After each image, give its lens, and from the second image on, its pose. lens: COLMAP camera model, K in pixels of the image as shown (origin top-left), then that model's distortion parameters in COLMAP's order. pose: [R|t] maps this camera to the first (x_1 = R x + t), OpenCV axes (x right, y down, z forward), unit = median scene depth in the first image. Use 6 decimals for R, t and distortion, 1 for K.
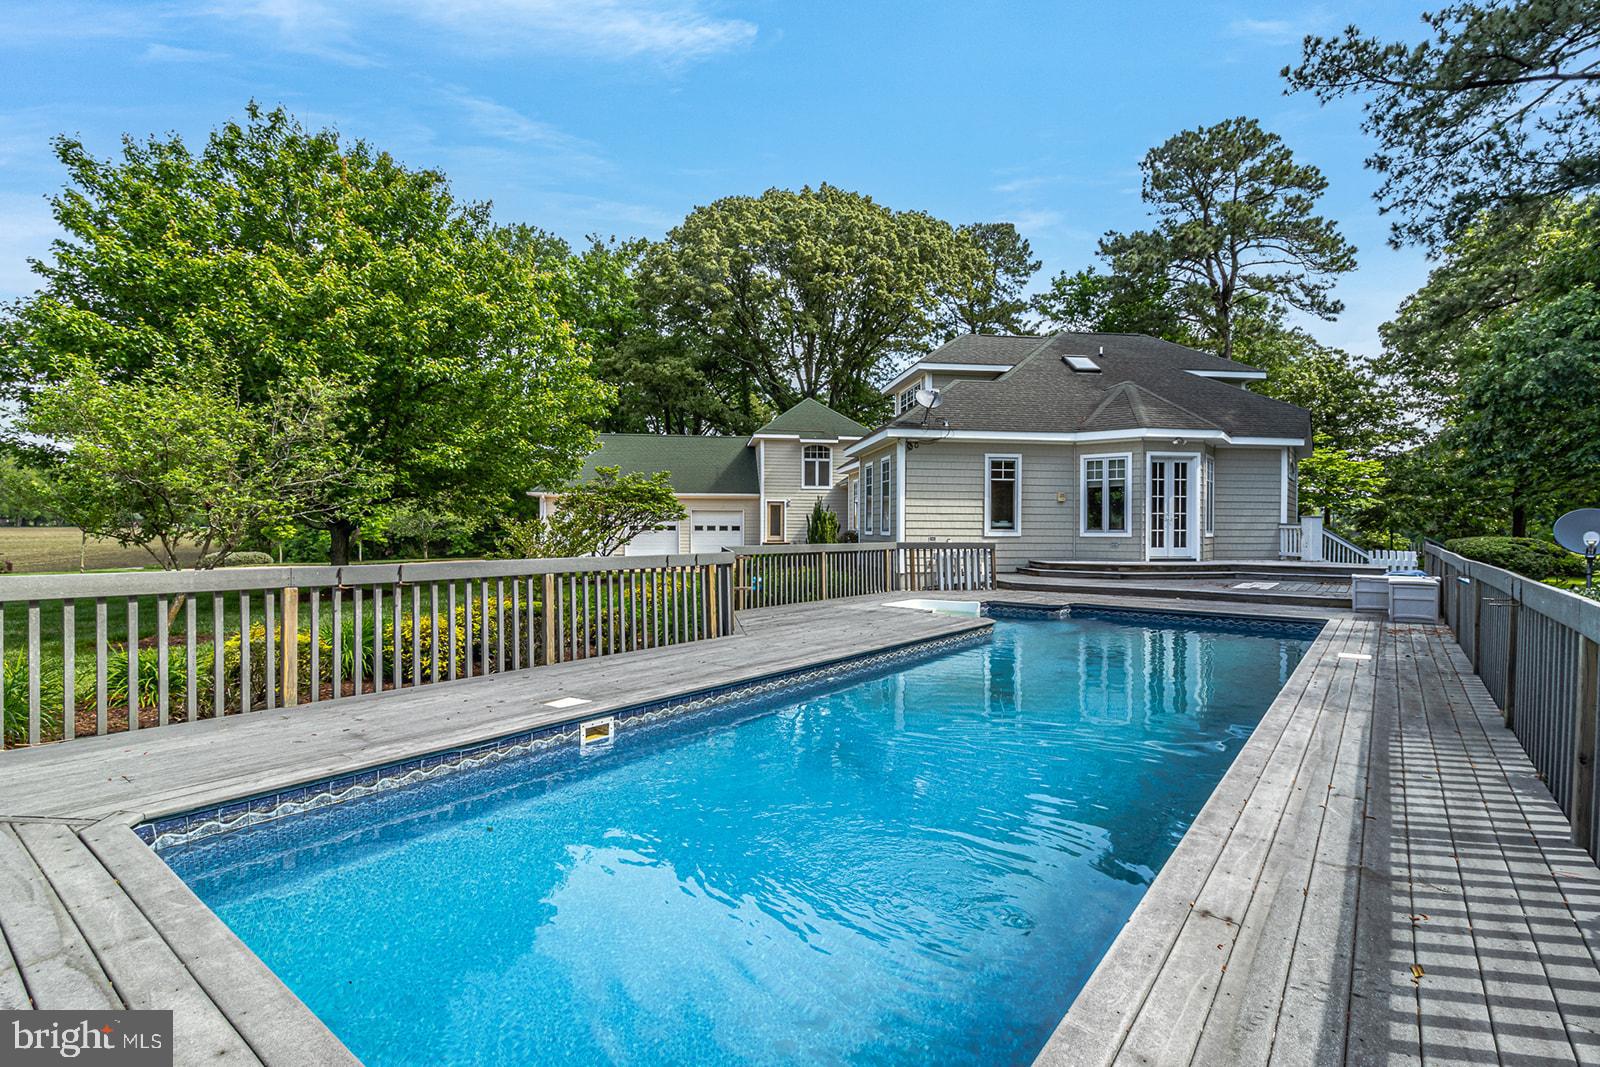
lens RADIAL K [[745.5, 0, 783.6], [0, 745.5, 532.9], [0, 0, 1]] dist [0.004189, -0.001412]
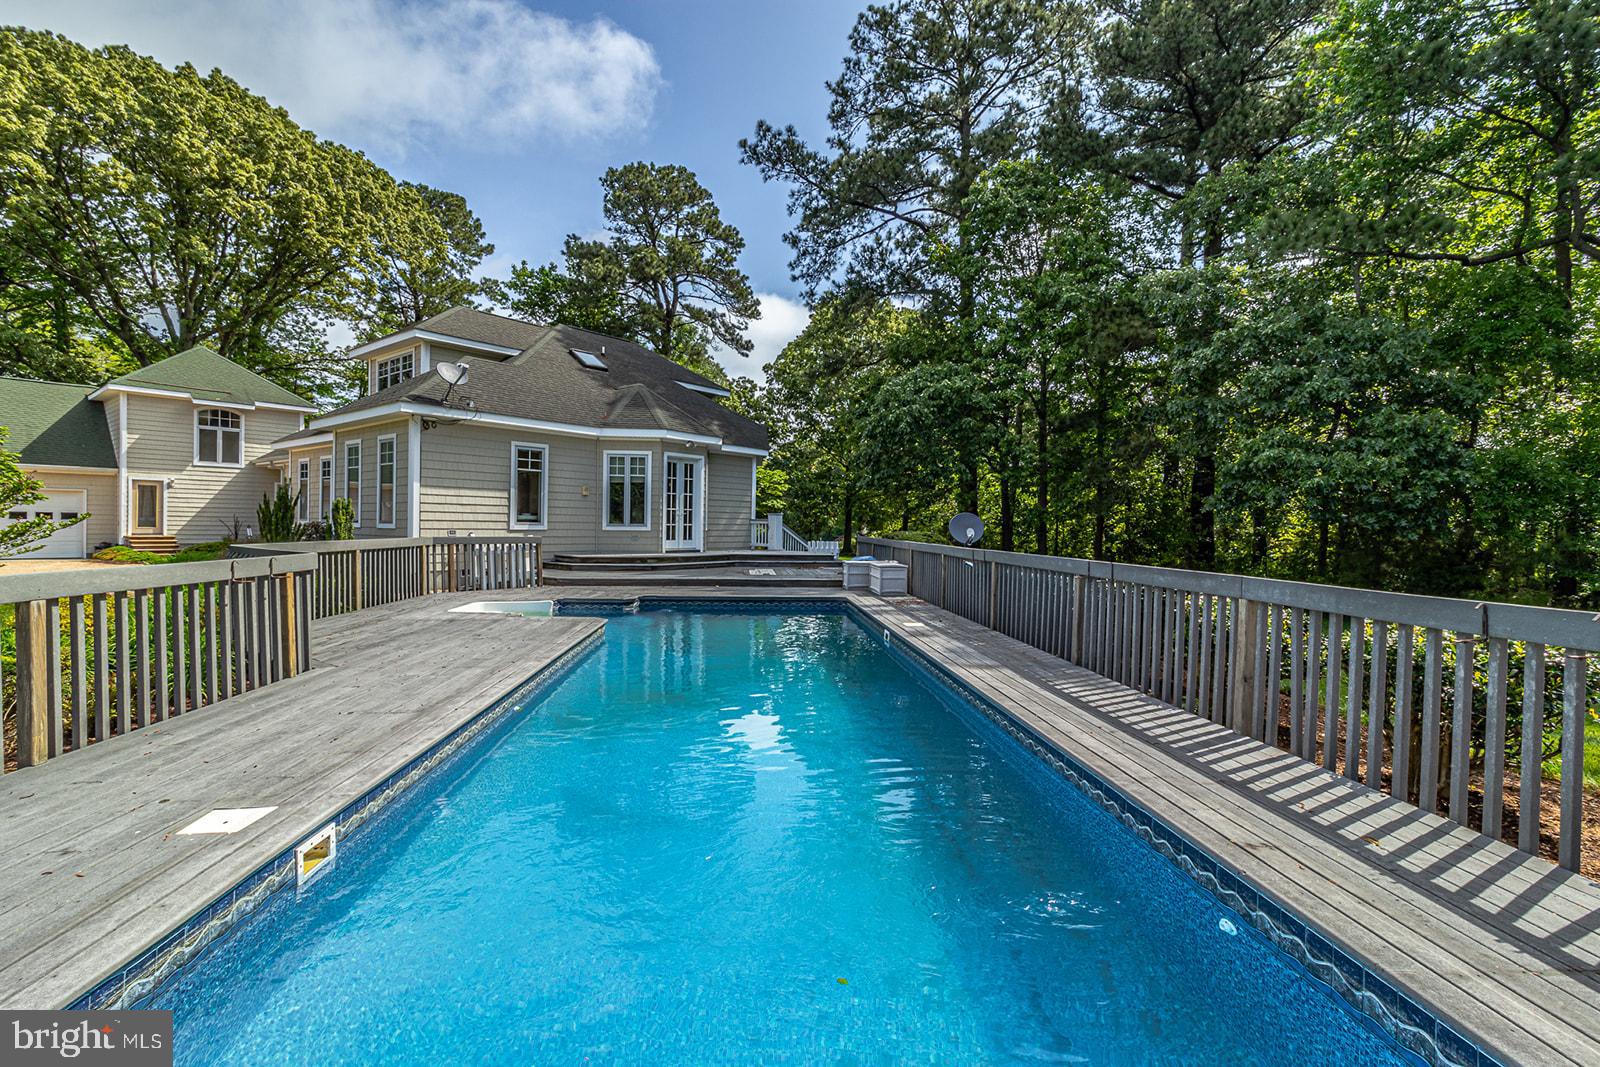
lens RADIAL K [[745.5, 0, 792.9], [0, 745.5, 527.3], [0, 0, 1]] dist [0.004189, -0.001412]
pose [[0.731270, 0.004325, 0.682075, -0.093022], [-0.006157, 0.999981, 0.000260, -0.000838], [-0.682061, -0.004390, 0.731282, 0.070503]]
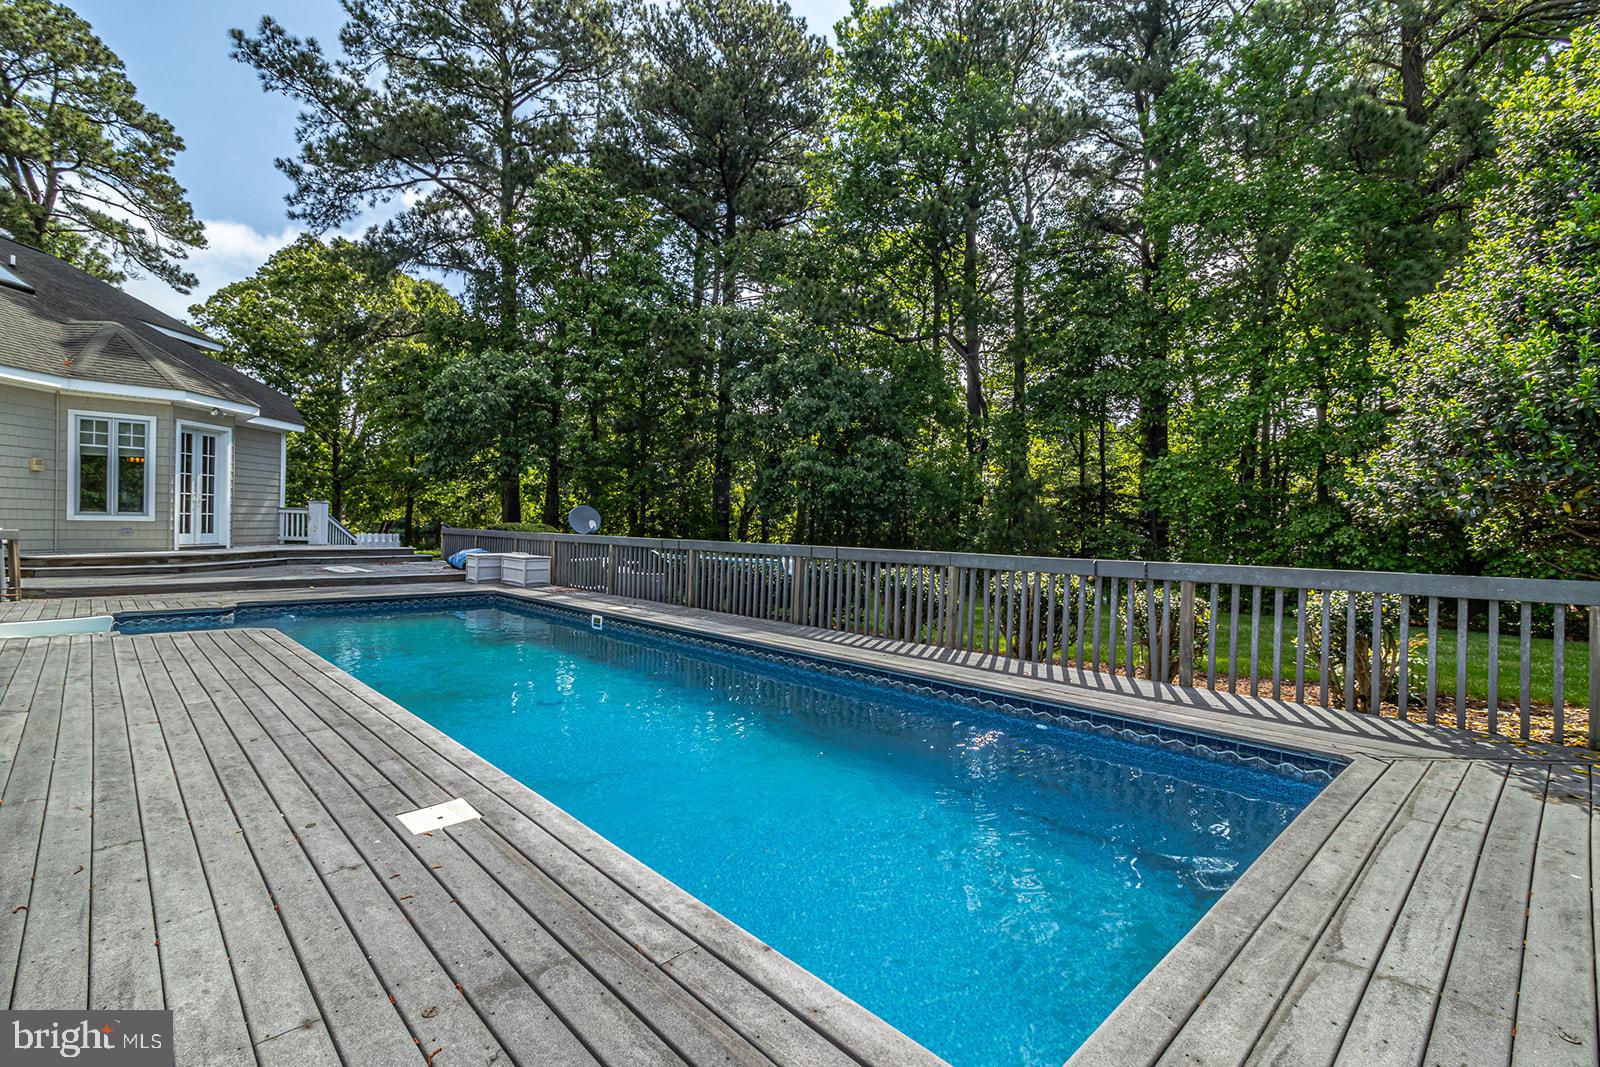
lens RADIAL K [[745.5, 0, 804.9], [0, 745.5, 531.8], [0, 0, 1]] dist [0.004189, -0.001412]
pose [[0.122989, -0.012922, 0.992324, -0.213900], [-0.010464, 0.999843, 0.014317, -0.001786], [-0.992353, -0.012145, 0.122835, 0.165720]]
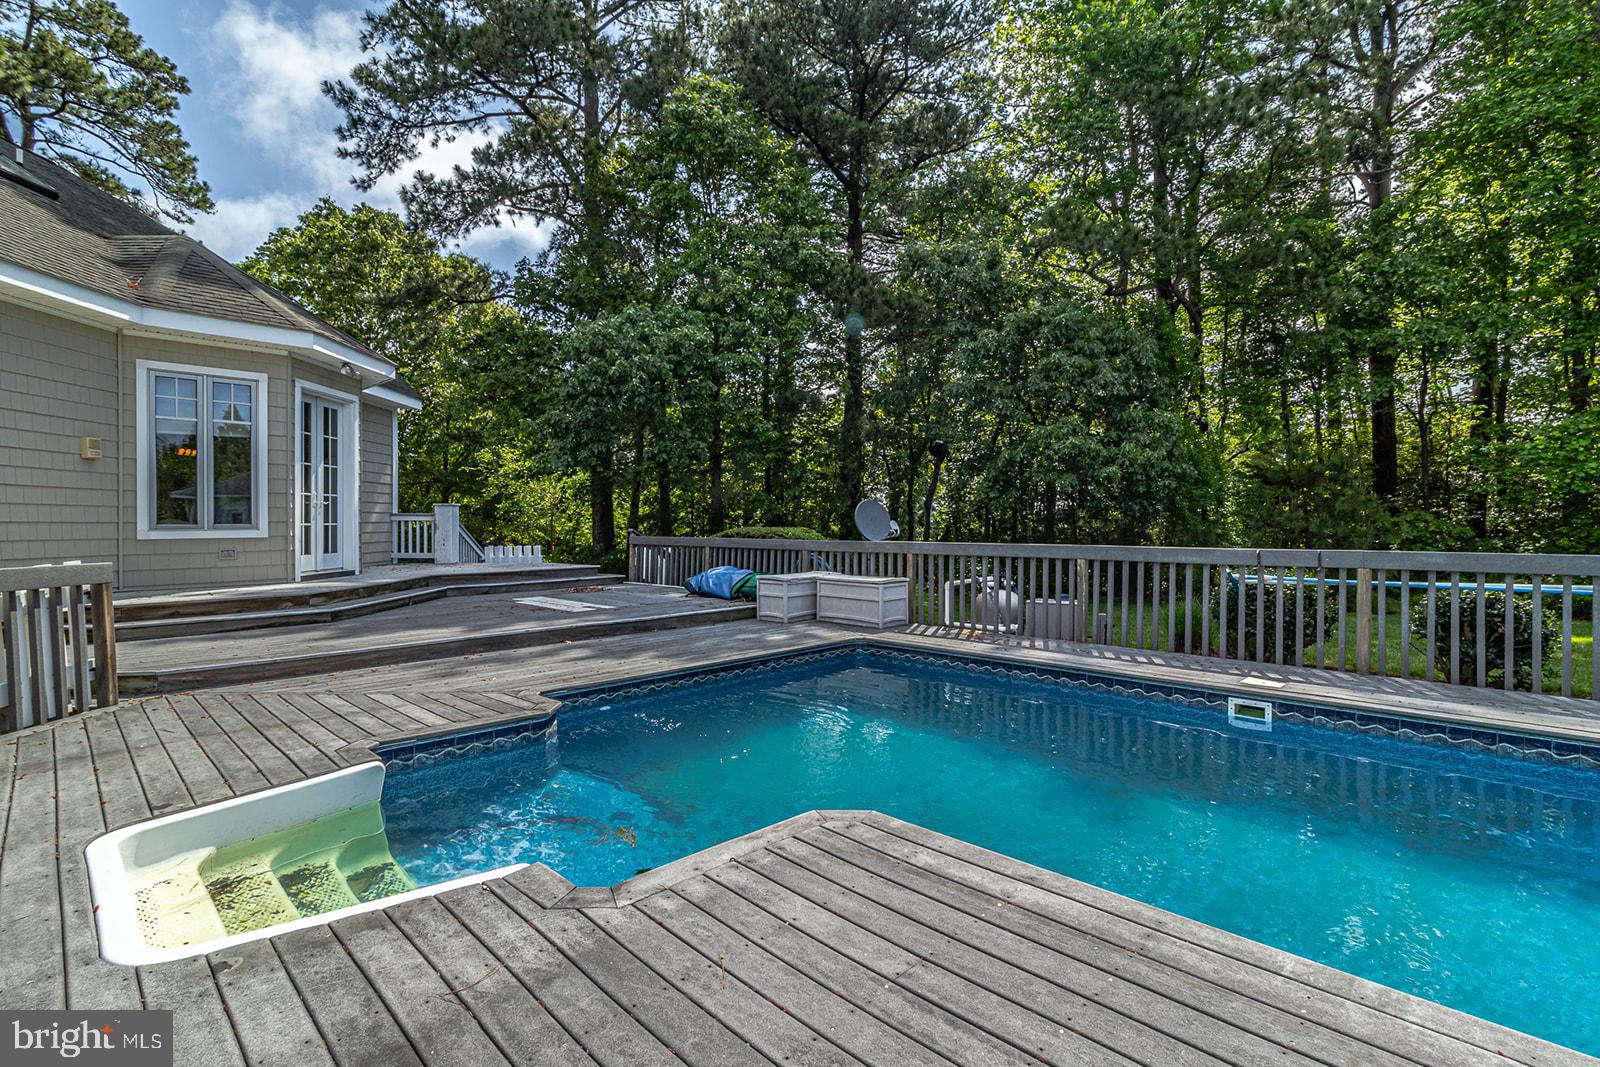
lens RADIAL K [[745.5, 0, 797.1], [0, 745.5, 526.2], [0, 0, 1]] dist [0.004189, -0.001412]
pose [[0.096840, -0.010440, 0.995245, -0.013407], [0.011988, 0.999885, 0.009322, -0.002387], [-0.995228, 0.011029, 0.096954, 0.489442]]
